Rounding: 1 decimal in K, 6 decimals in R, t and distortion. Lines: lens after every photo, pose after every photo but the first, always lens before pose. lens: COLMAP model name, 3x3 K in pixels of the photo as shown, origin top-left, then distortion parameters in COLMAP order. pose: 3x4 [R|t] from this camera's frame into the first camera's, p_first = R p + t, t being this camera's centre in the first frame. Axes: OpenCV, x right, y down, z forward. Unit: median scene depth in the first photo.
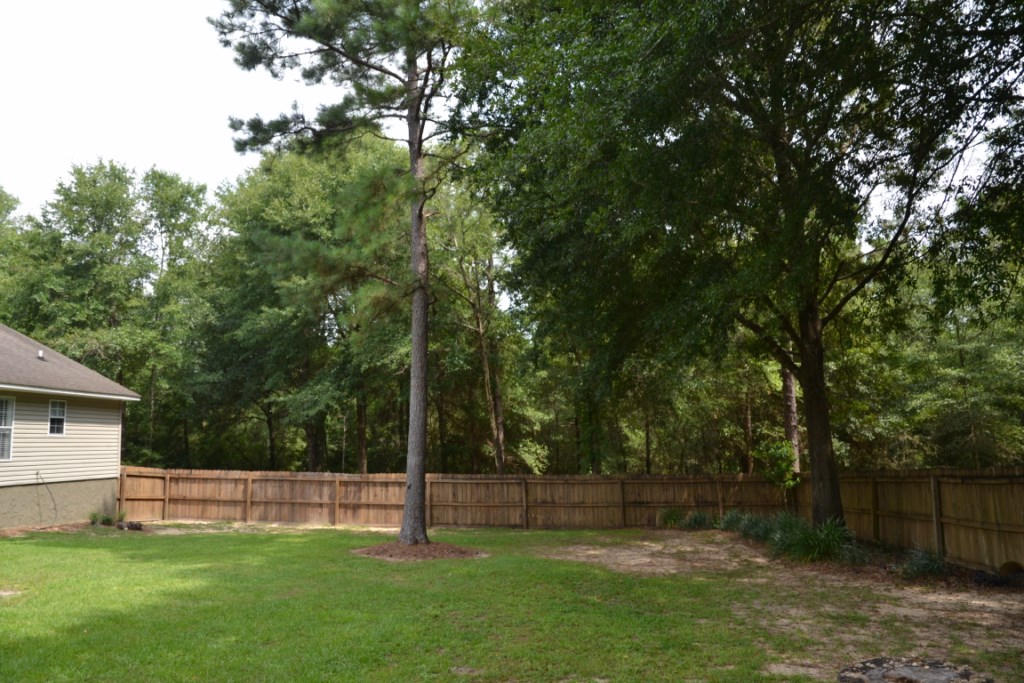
lens RADIAL K [[719.8, 0, 514.3], [0, 719.8, 334.3], [0, 0, 1]] dist [-0.108977, 0.074369]
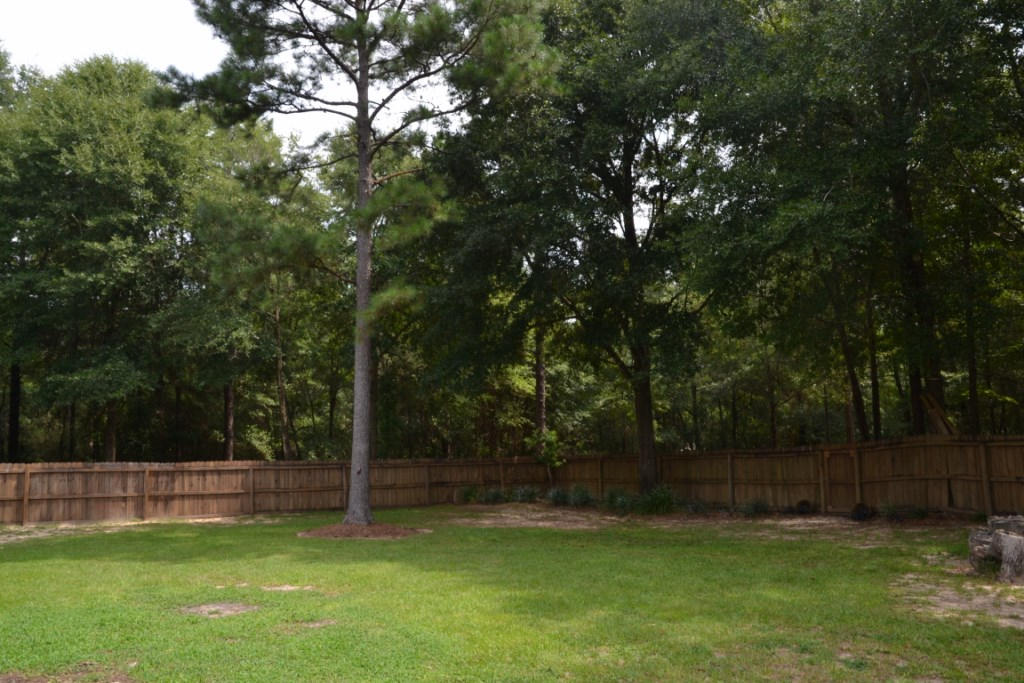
lens RADIAL K [[719.8, 0, 513.2], [0, 719.8, 339.2], [0, 0, 1]] dist [-0.108977, 0.074369]
pose [[0.800366, 0.075565, 0.594730, -0.421489], [-0.091239, 0.995822, -0.003741, -0.001181], [-0.592528, -0.051269, 0.803917, 0.012197]]
